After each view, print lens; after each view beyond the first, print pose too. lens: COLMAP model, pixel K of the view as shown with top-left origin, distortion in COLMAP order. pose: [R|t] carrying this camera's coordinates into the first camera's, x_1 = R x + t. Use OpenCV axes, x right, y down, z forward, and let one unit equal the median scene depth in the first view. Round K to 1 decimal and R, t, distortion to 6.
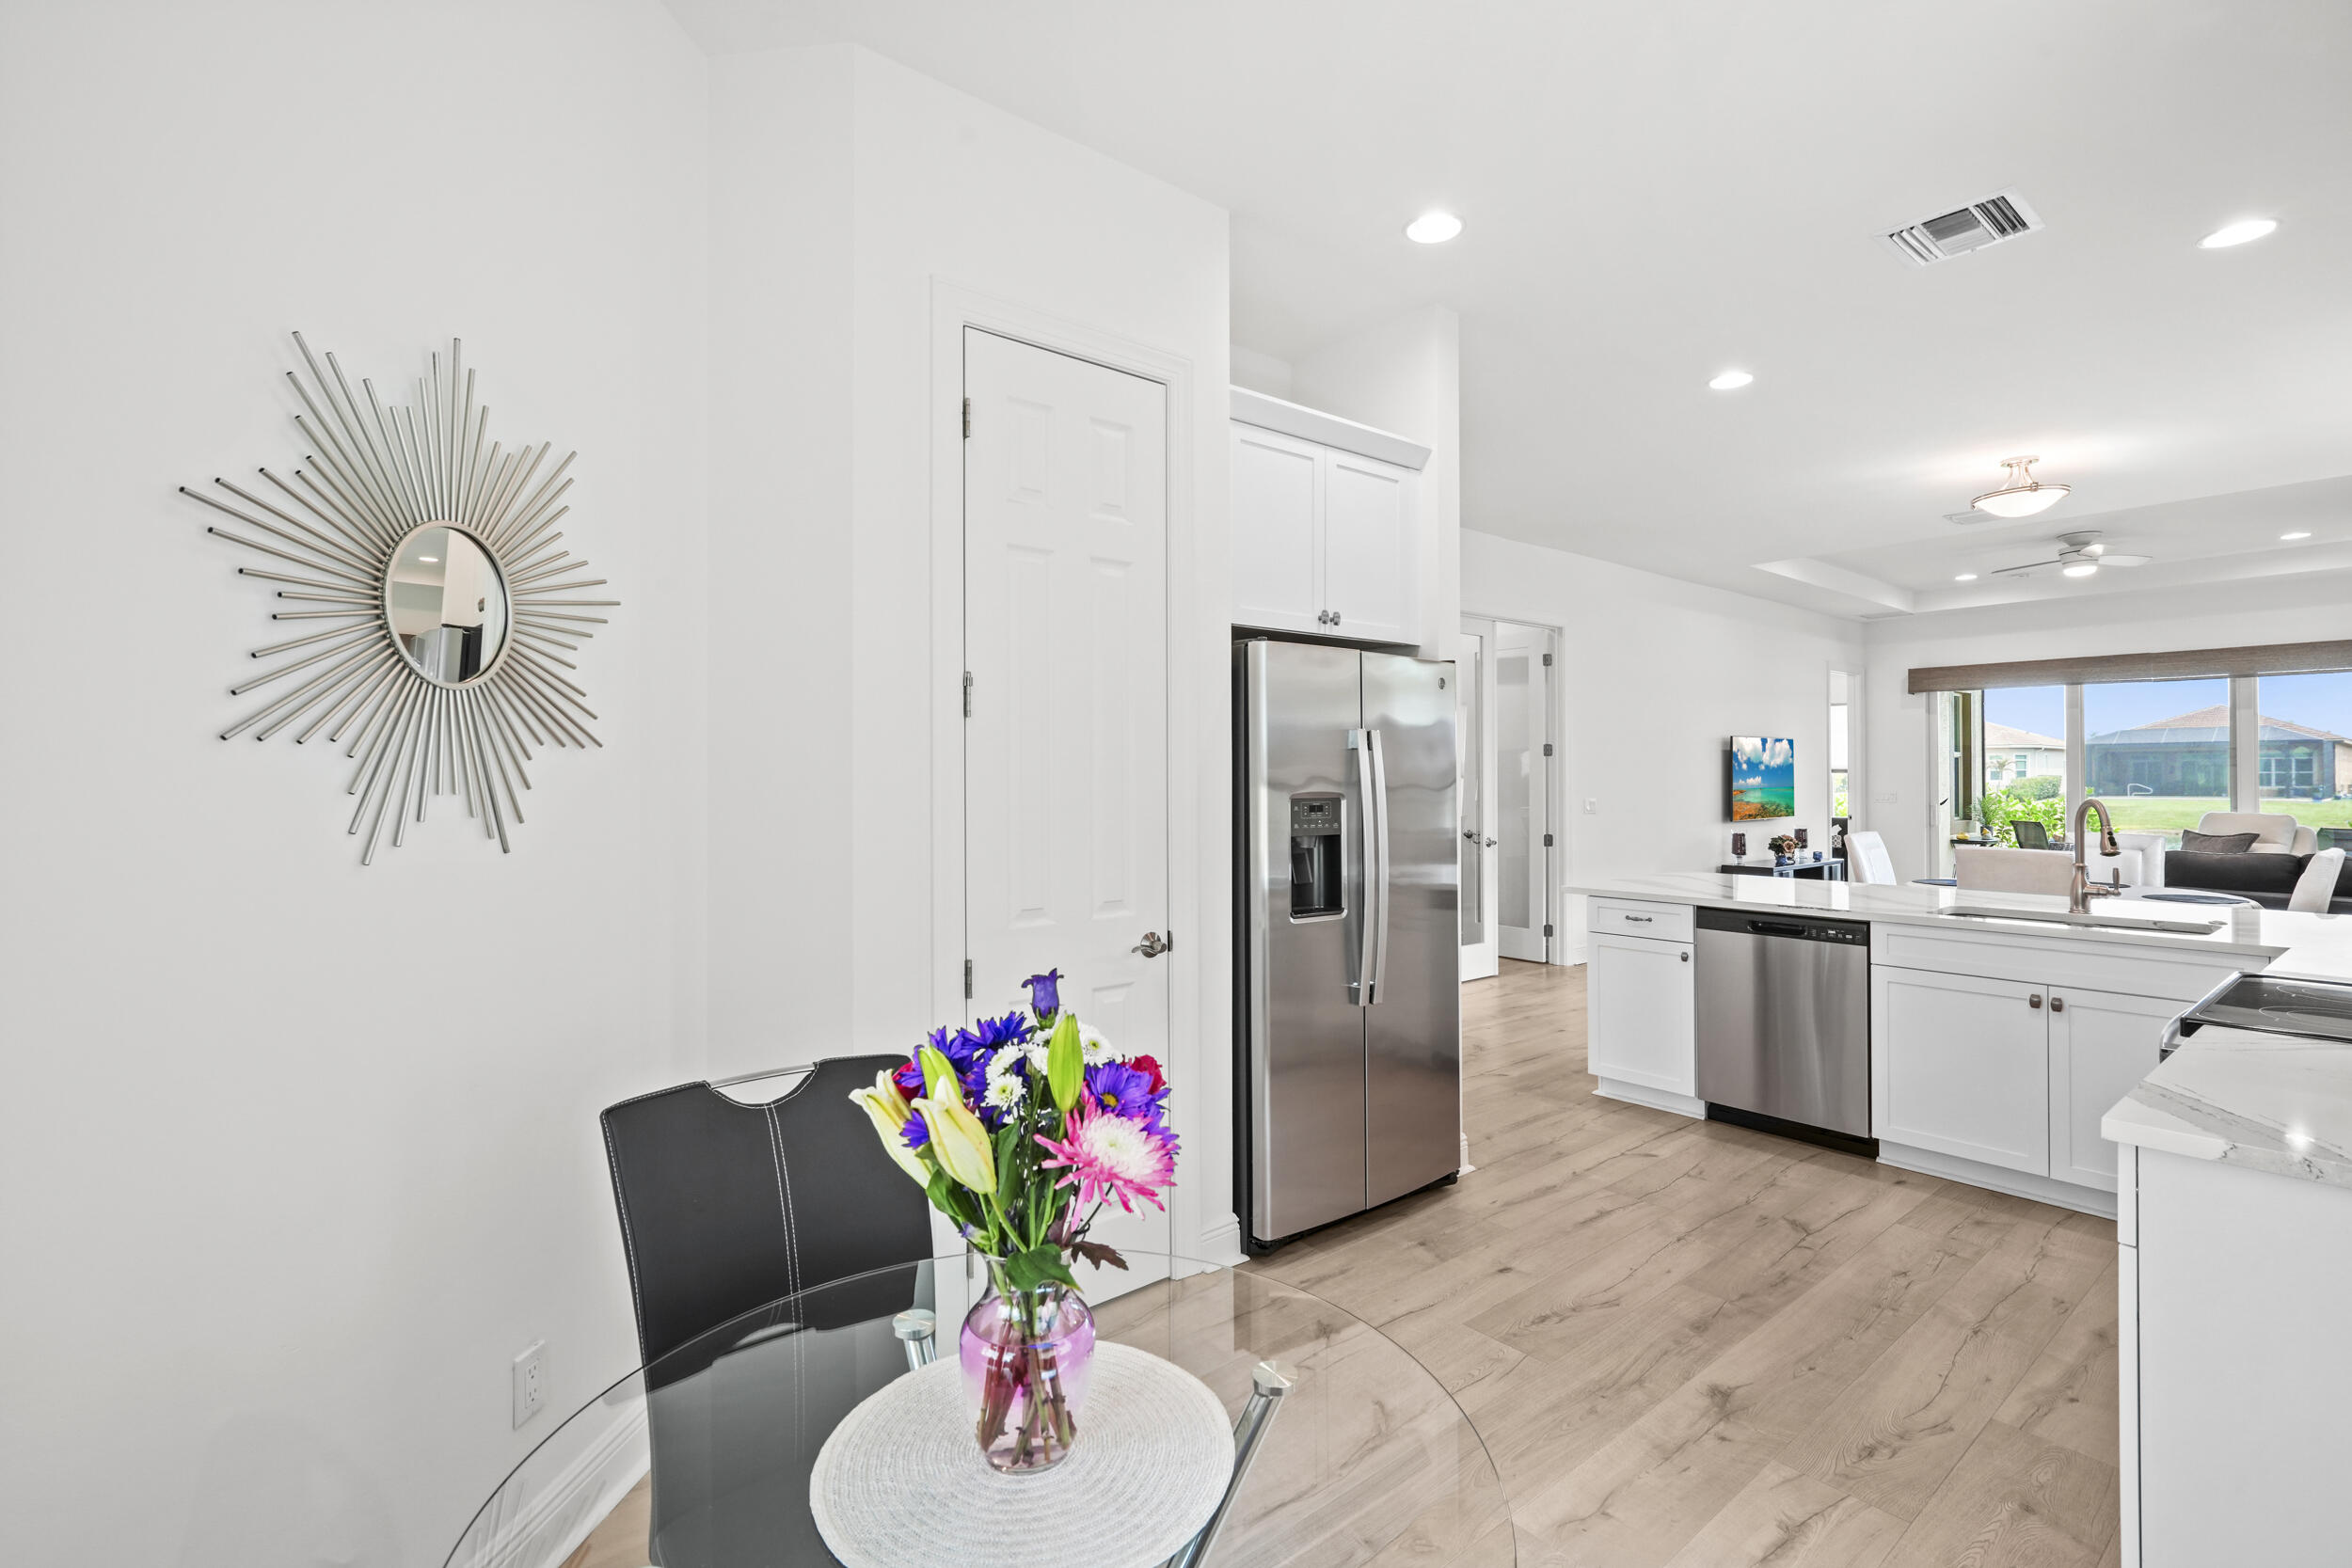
lens RADIAL K [[1069.6, 0, 1181.2], [0, 1069.6, 771.5], [0, 0, 1]] dist [-0.001675, -0.000152]
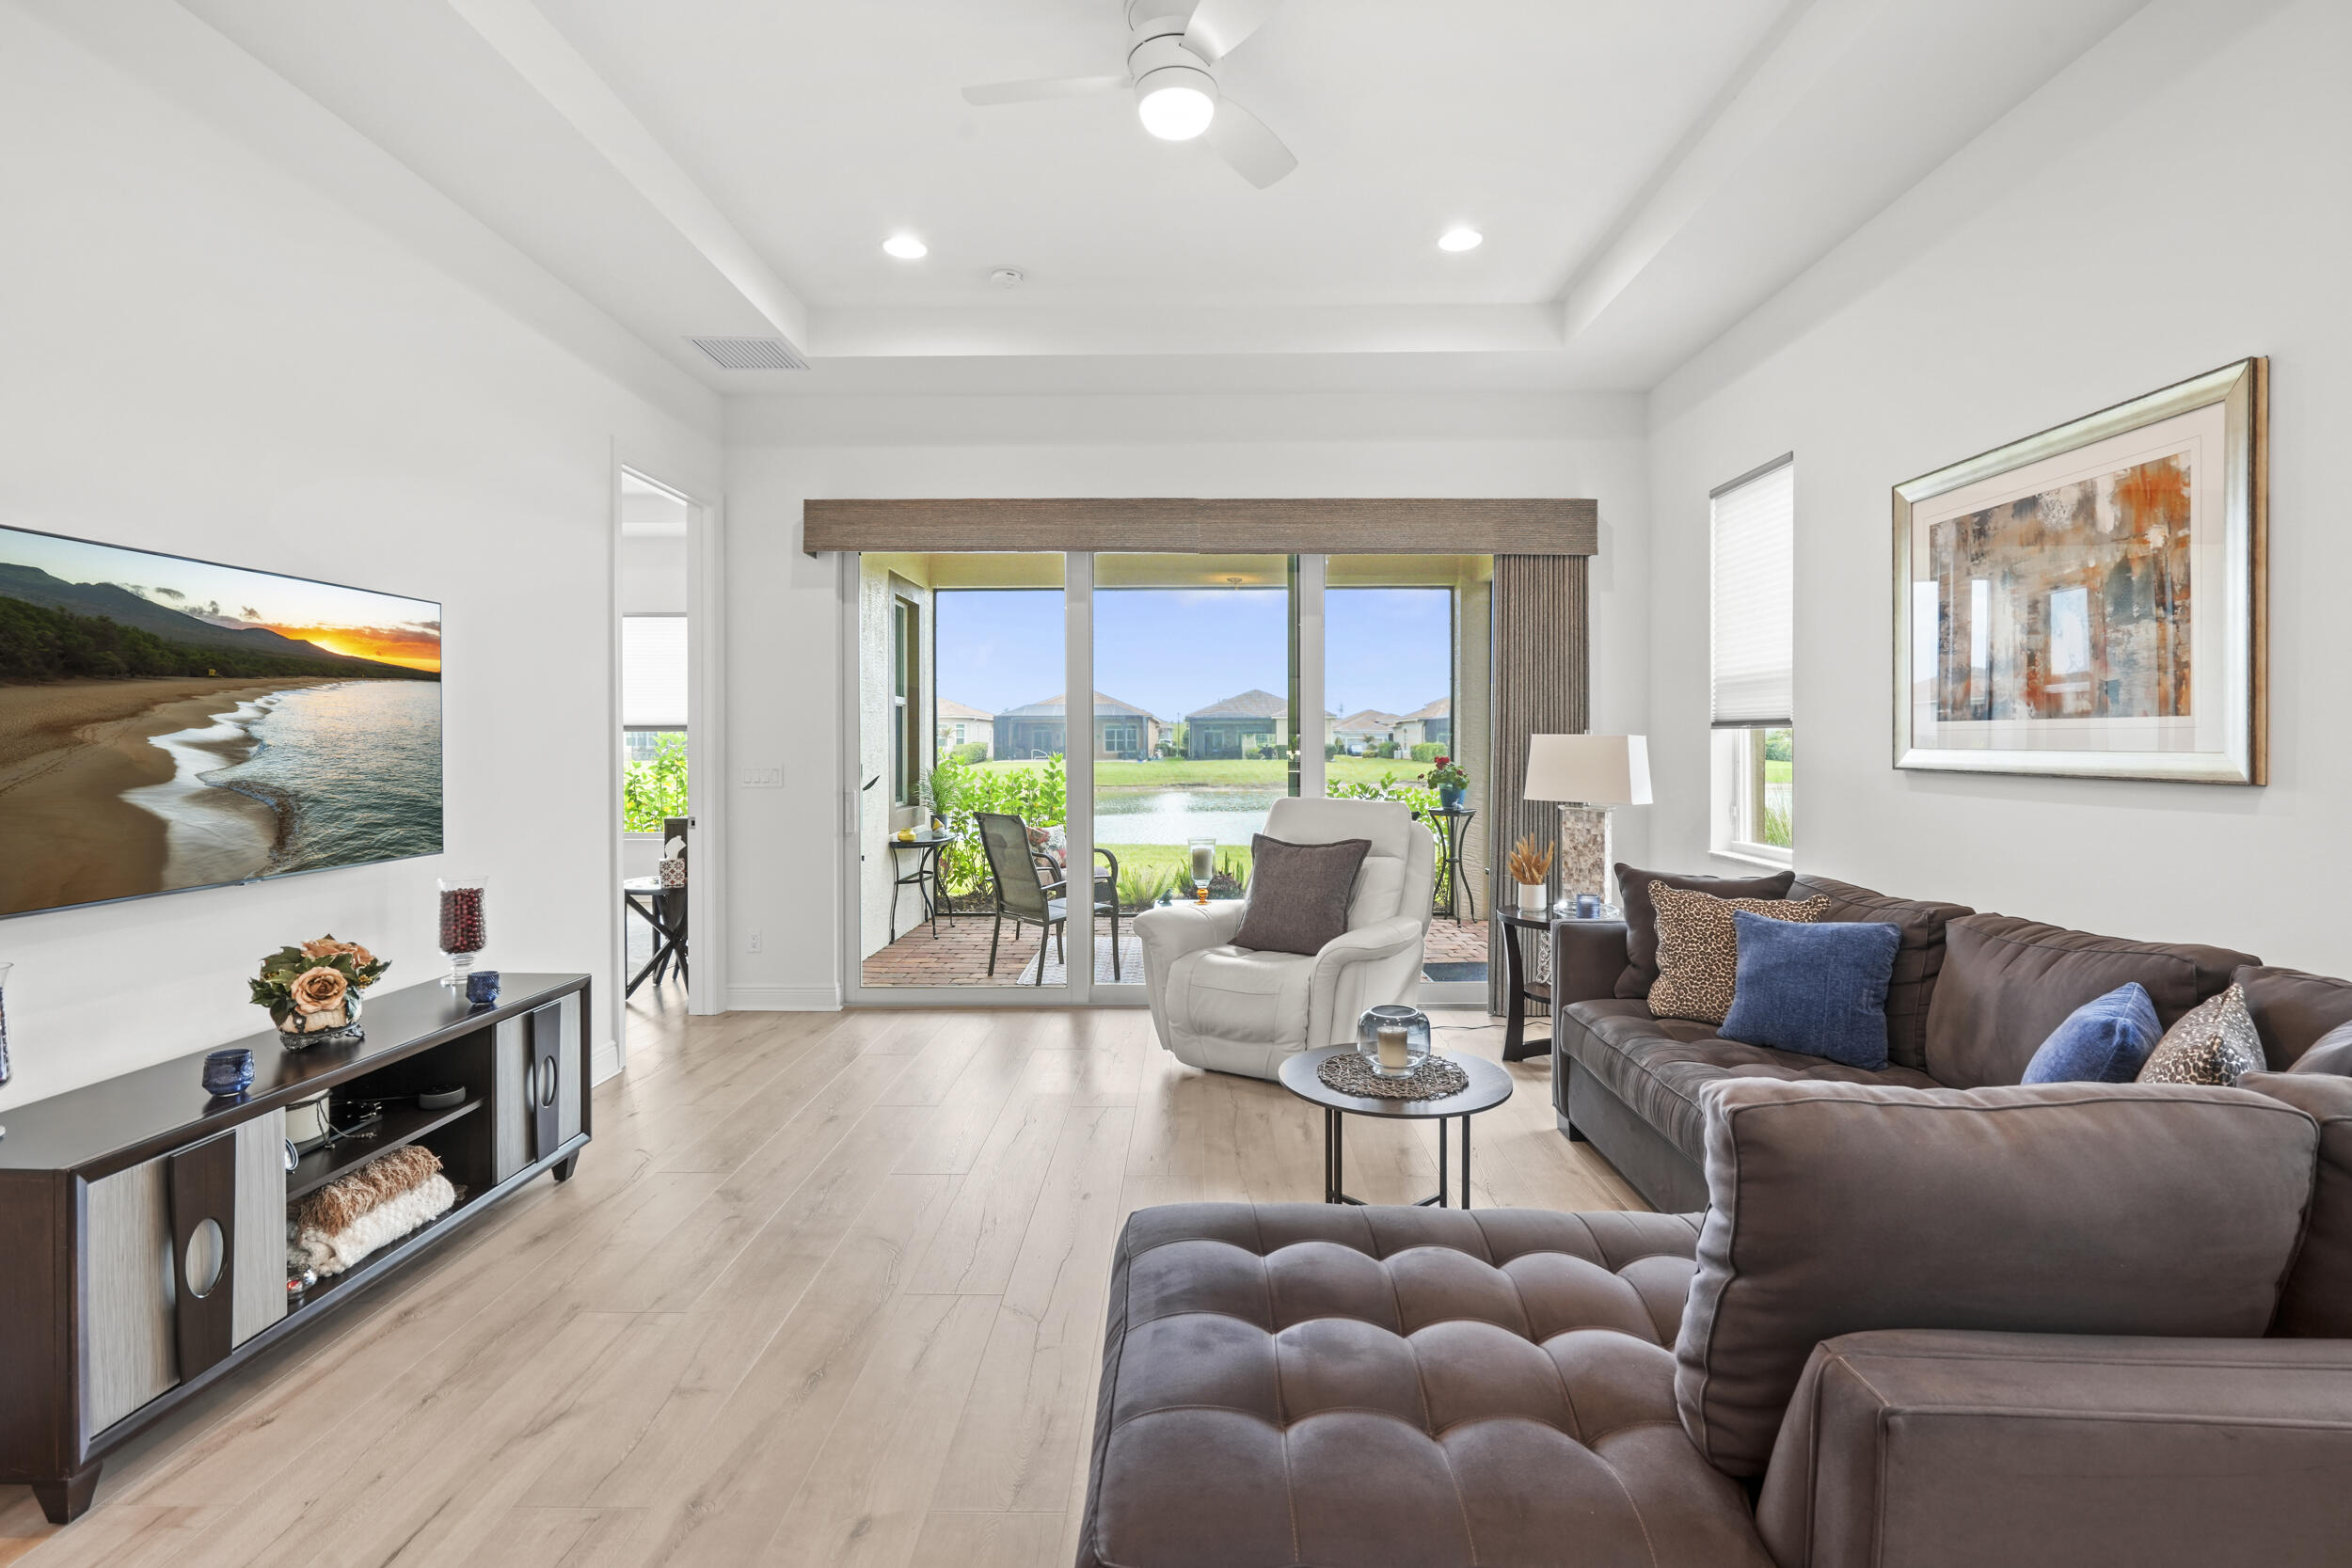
lens RADIAL K [[1071.7, 0, 1177.7], [0, 1071.7, 746.8], [0, 0, 1]] dist [-0.014111, -0.000297]
pose [[0.645353, -0.001600, 0.763883, 0.430761], [-0.003566, 0.999981, 0.005107, 0.008671], [-0.763876, -0.006020, 0.645335, 0.576840]]
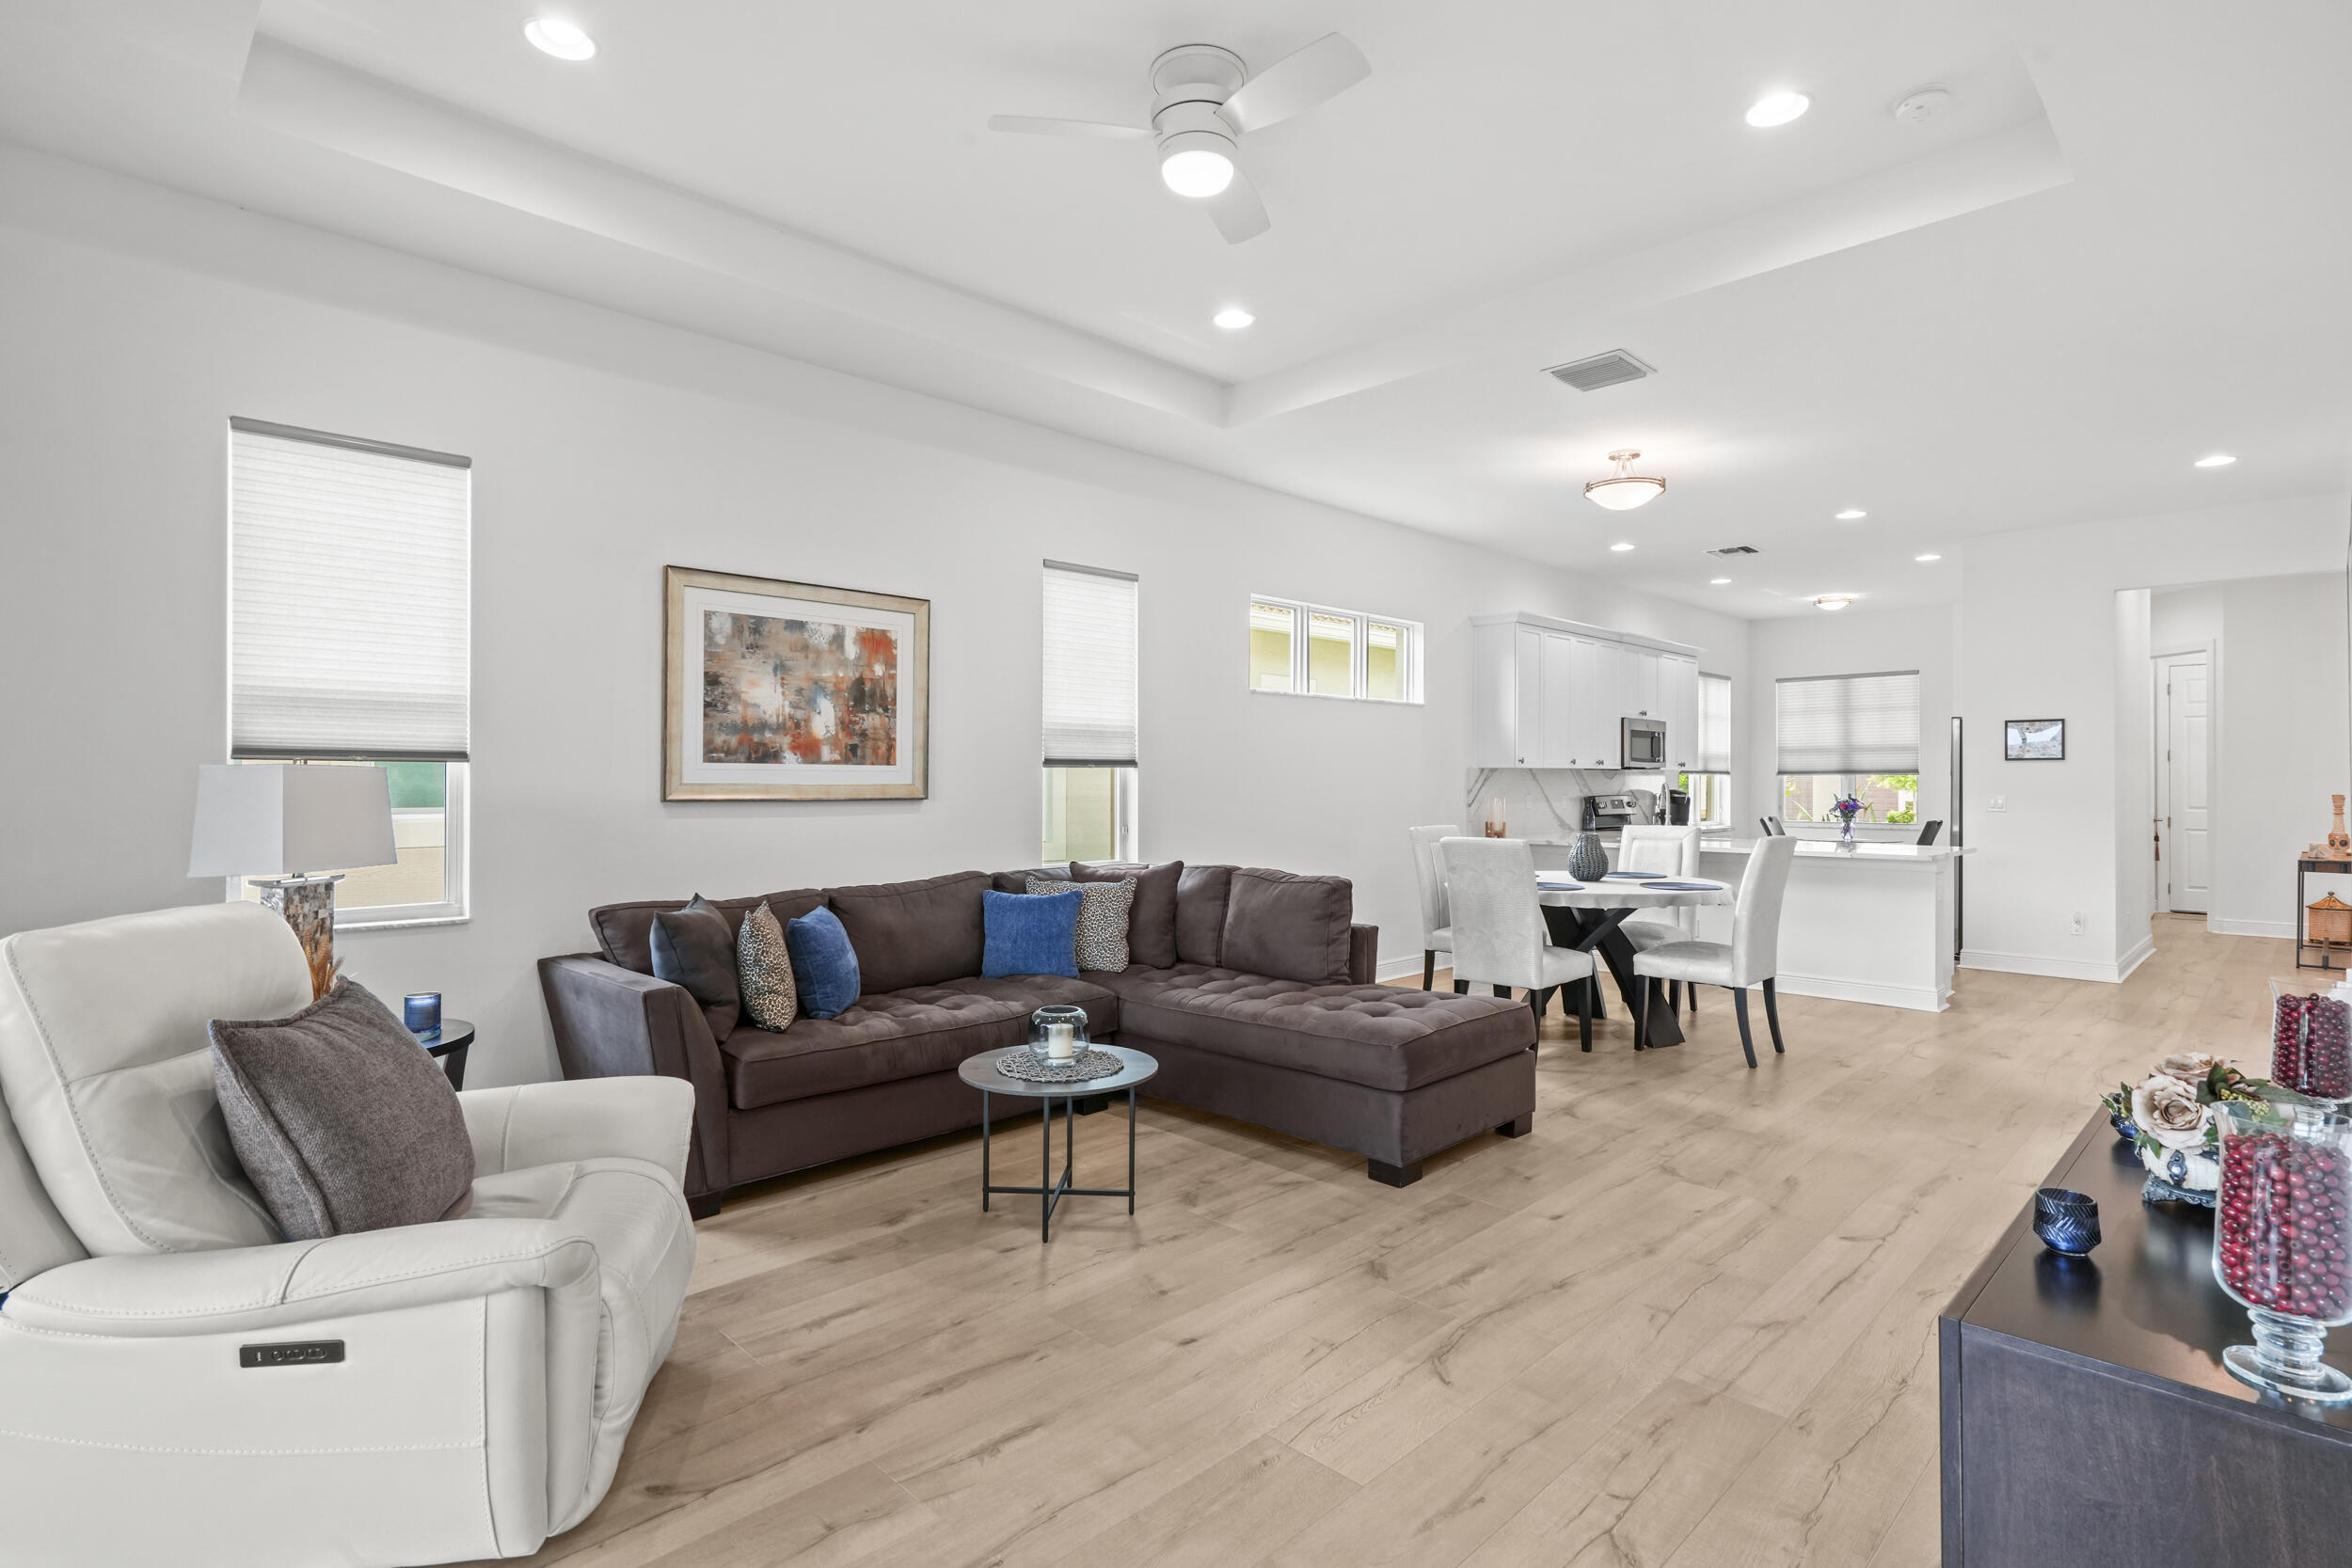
lens RADIAL K [[1138.4, 0, 1196.1], [0, 1138.4, 775.3], [0, 0, 1]] dist [0.002869, 0.000312]
pose [[-0.994707, 0.000337, -0.102755, 0.649988], [0.001290, 0.999957, -0.009212, 0.010736], [0.102748, -0.009296, -0.994664, 1.012507]]
